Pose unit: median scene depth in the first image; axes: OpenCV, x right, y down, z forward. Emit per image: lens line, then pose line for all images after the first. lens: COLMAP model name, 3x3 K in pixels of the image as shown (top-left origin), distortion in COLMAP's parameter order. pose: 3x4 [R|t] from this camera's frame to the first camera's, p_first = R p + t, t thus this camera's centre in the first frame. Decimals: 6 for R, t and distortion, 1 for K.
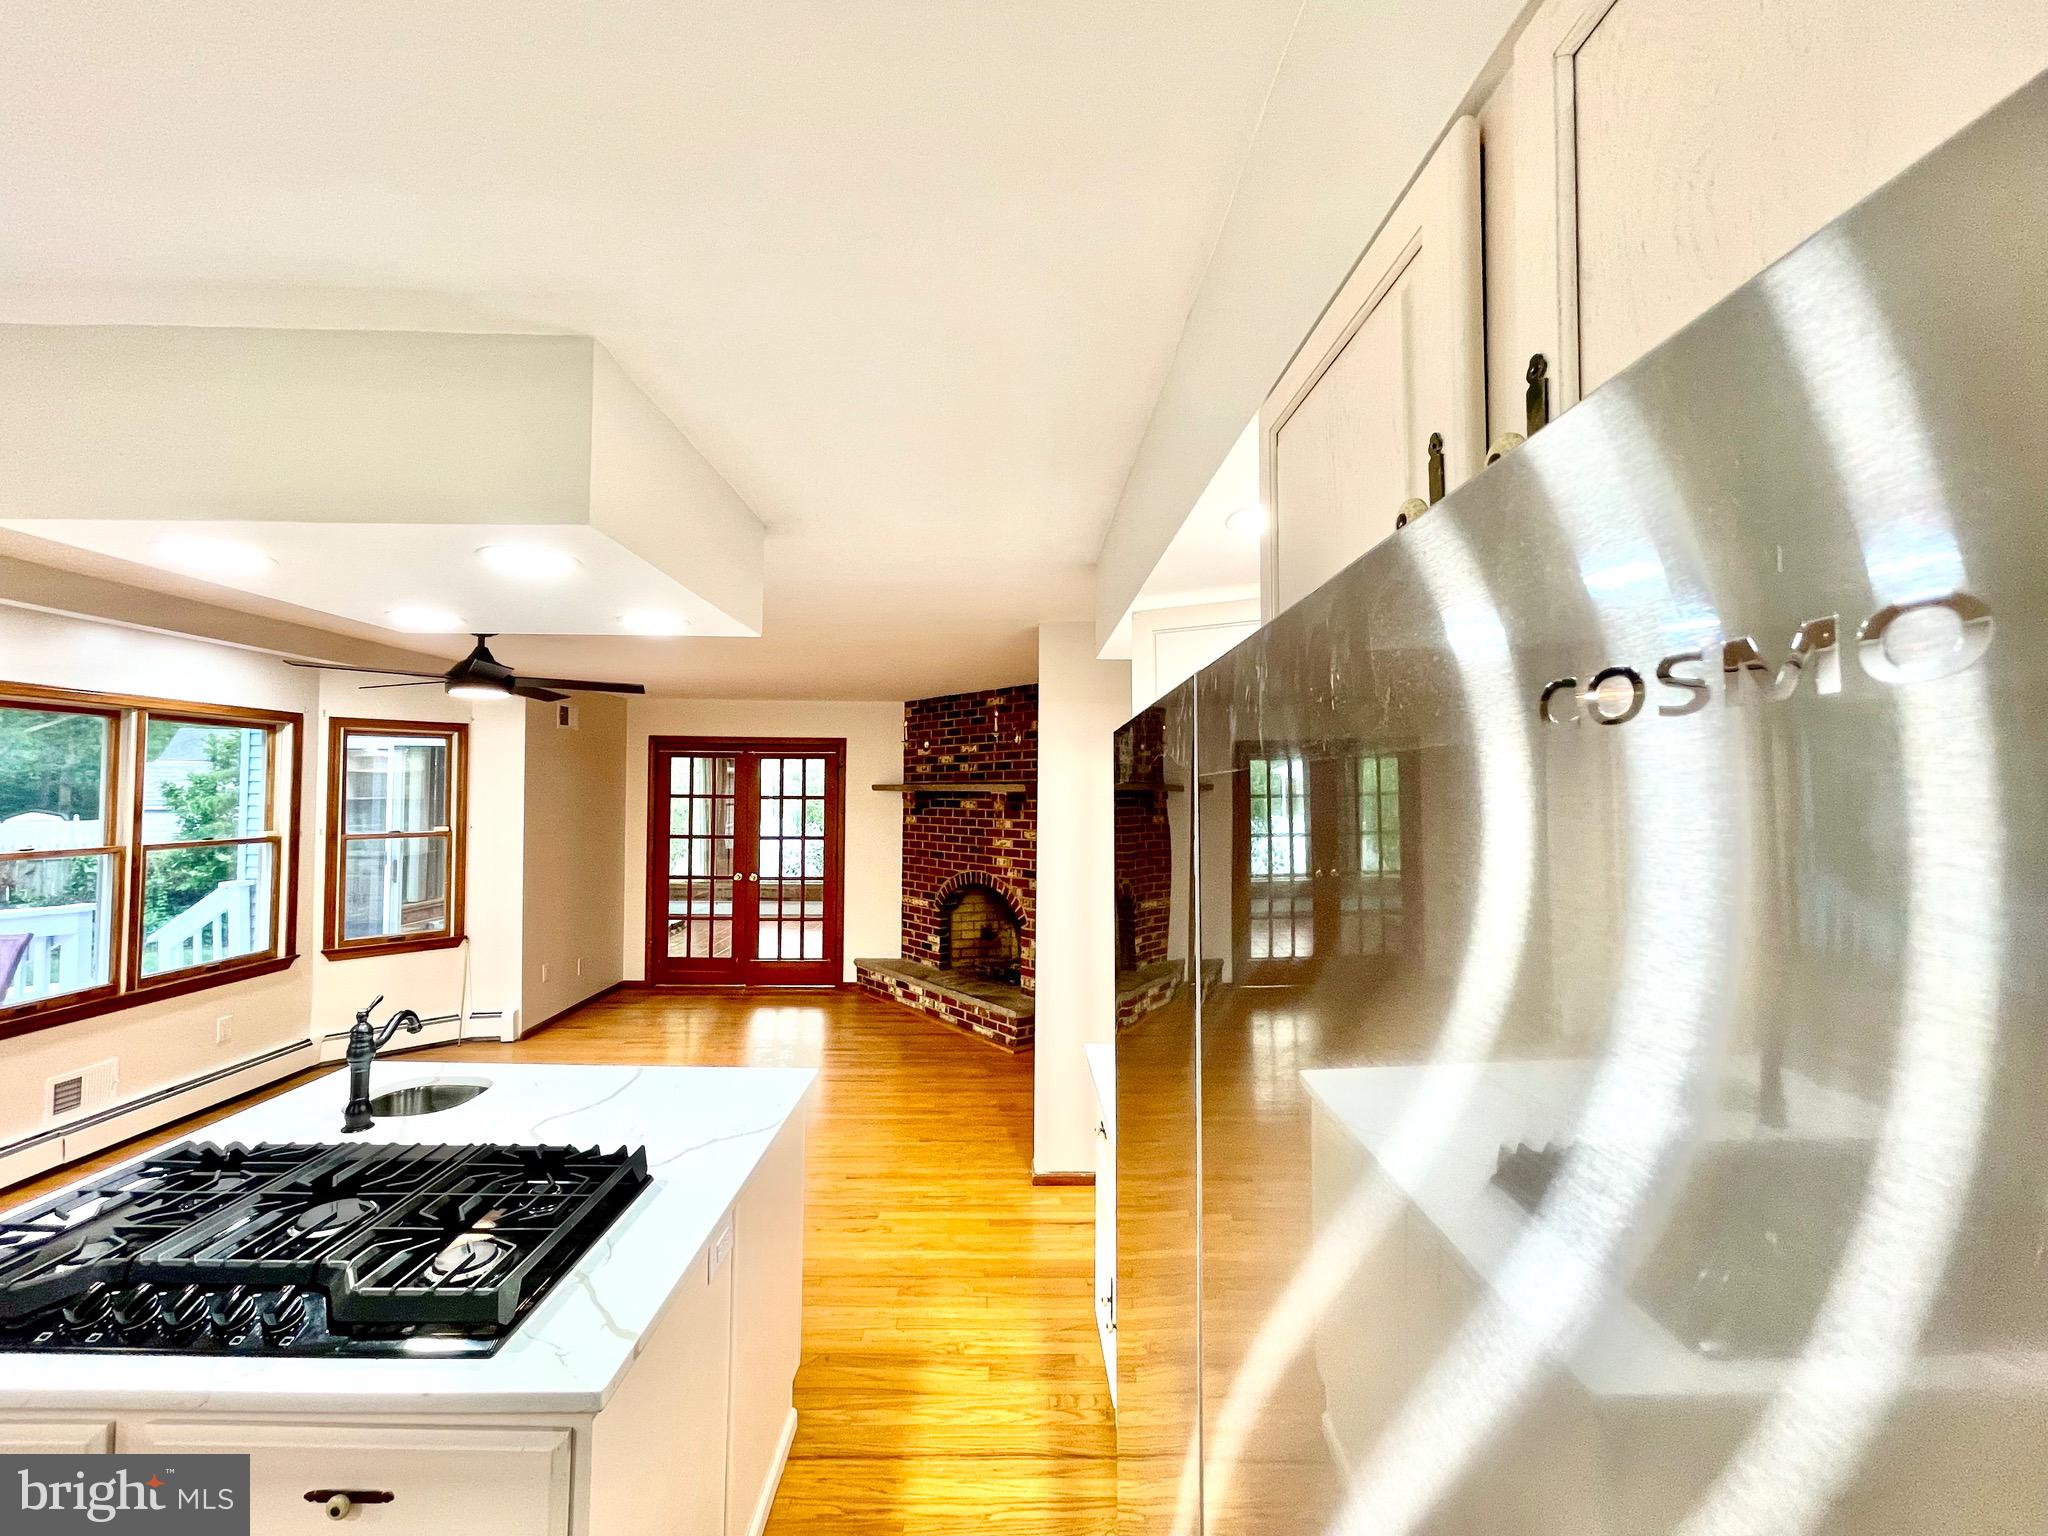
lens RADIAL K [[849.7, 0, 1021.6], [0, 849.7, 765.4], [0, 0, 1]] dist [-0.000540, 0.000978]
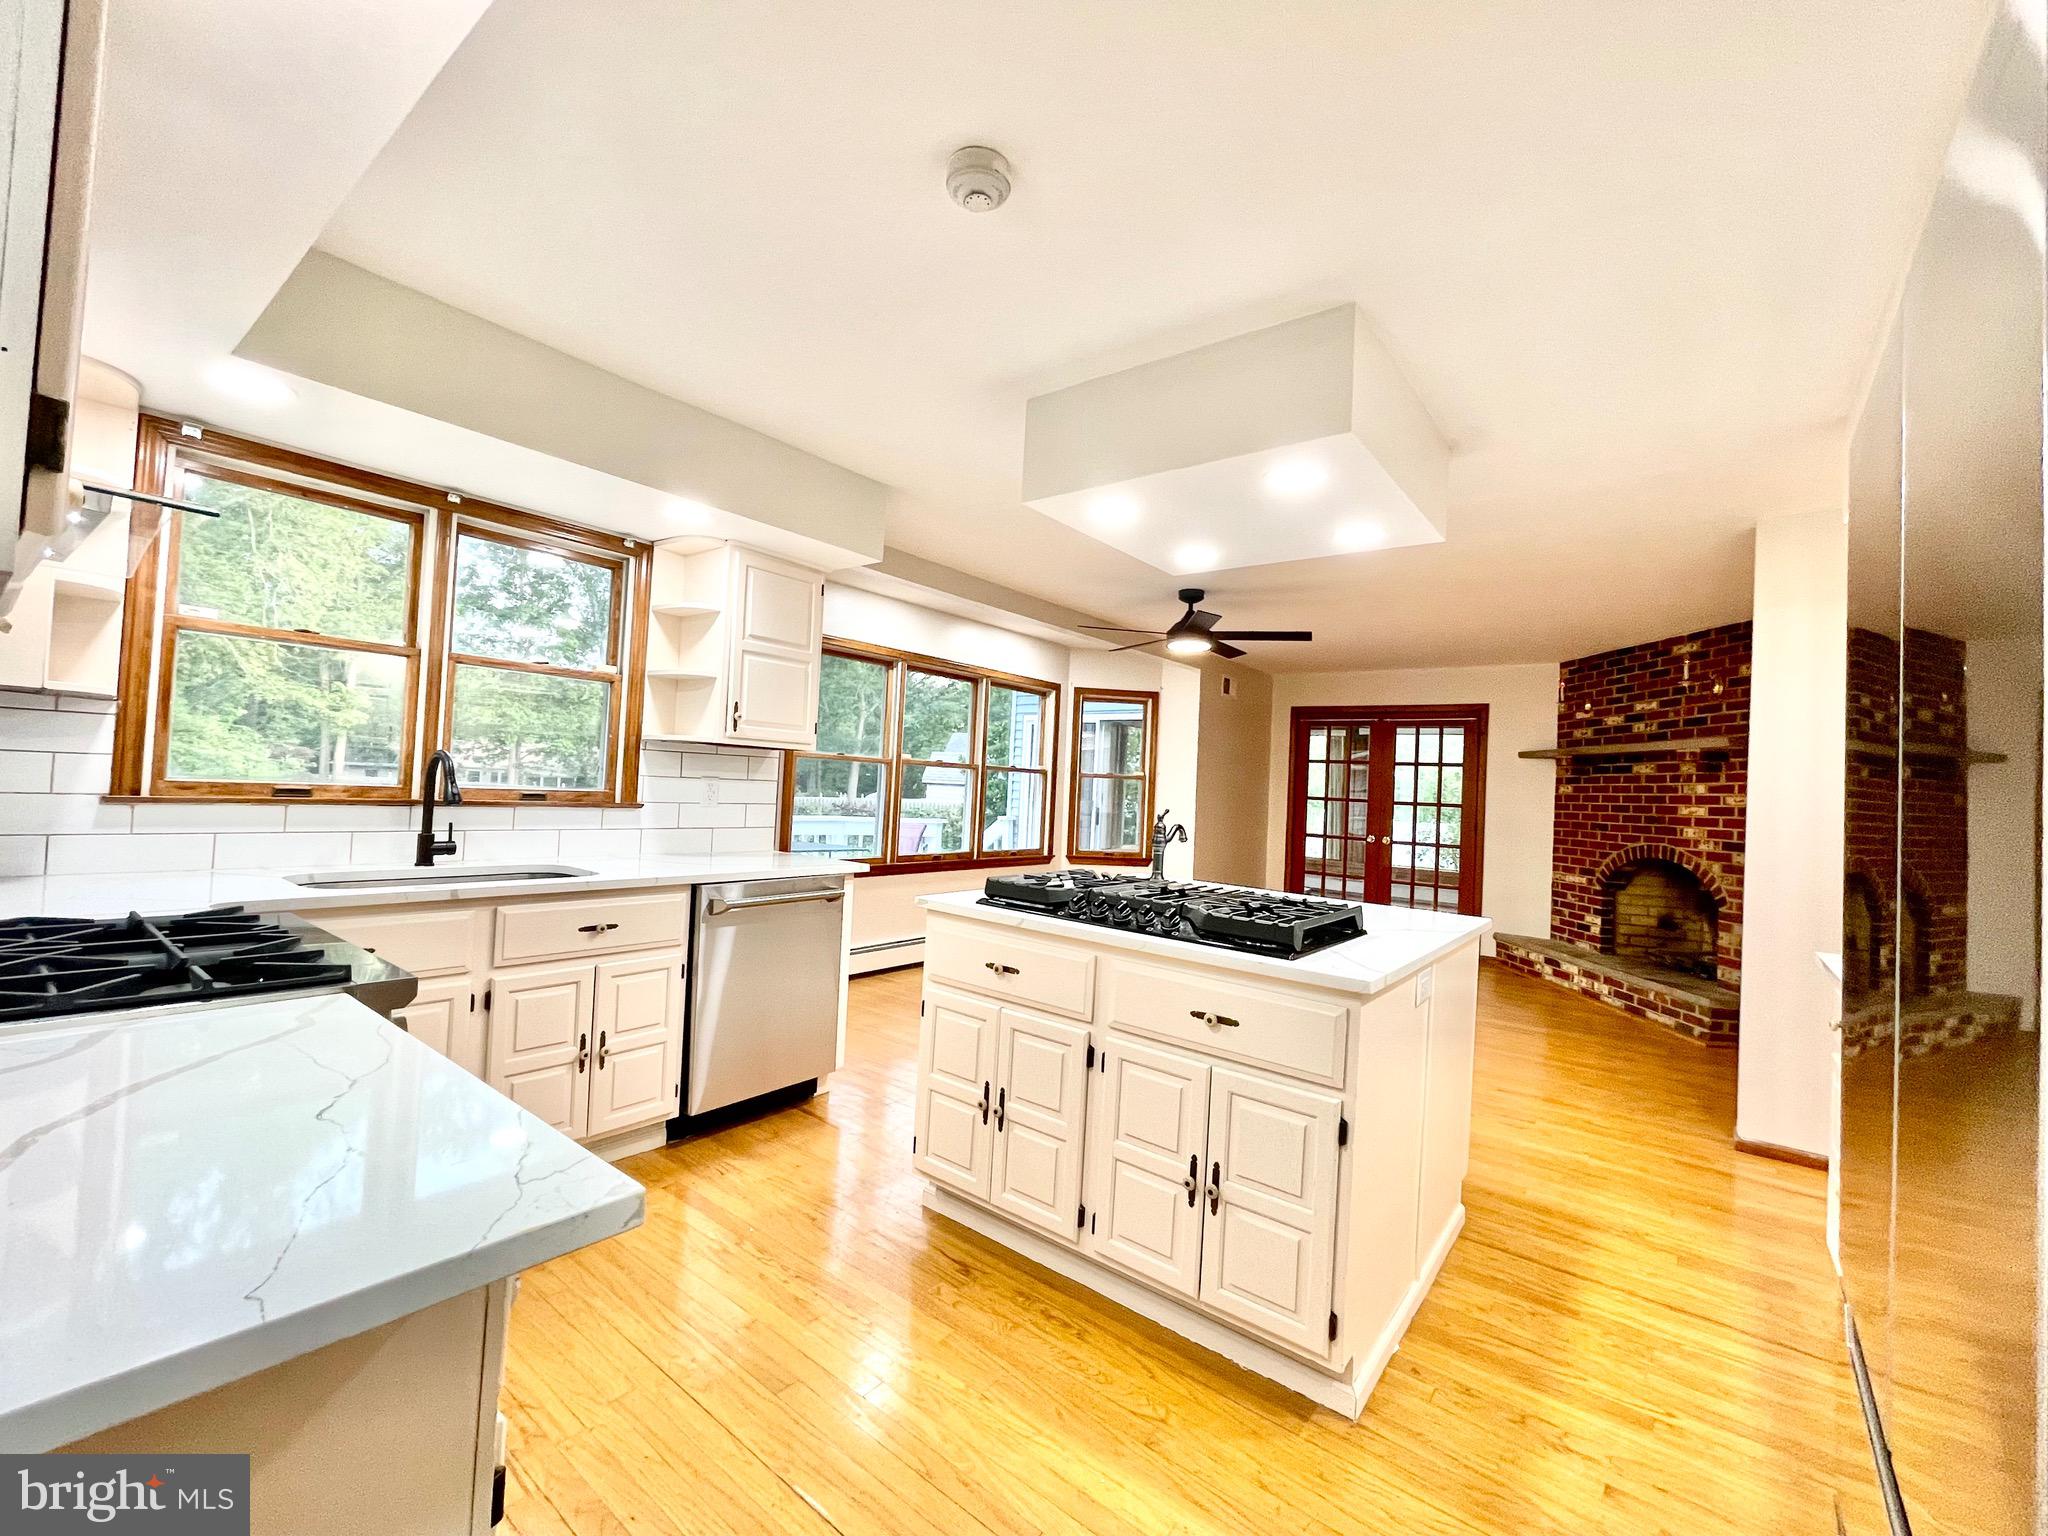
lens RADIAL K [[849.7, 0, 1021.6], [0, 849.7, 765.4], [0, 0, 1]] dist [-0.000540, 0.000978]
pose [[0.774111, 0.015688, -0.632855, -0.004545], [-0.025674, 0.999648, -0.006624, 0.067128], [0.632529, 0.021376, 0.774242, -0.099831]]
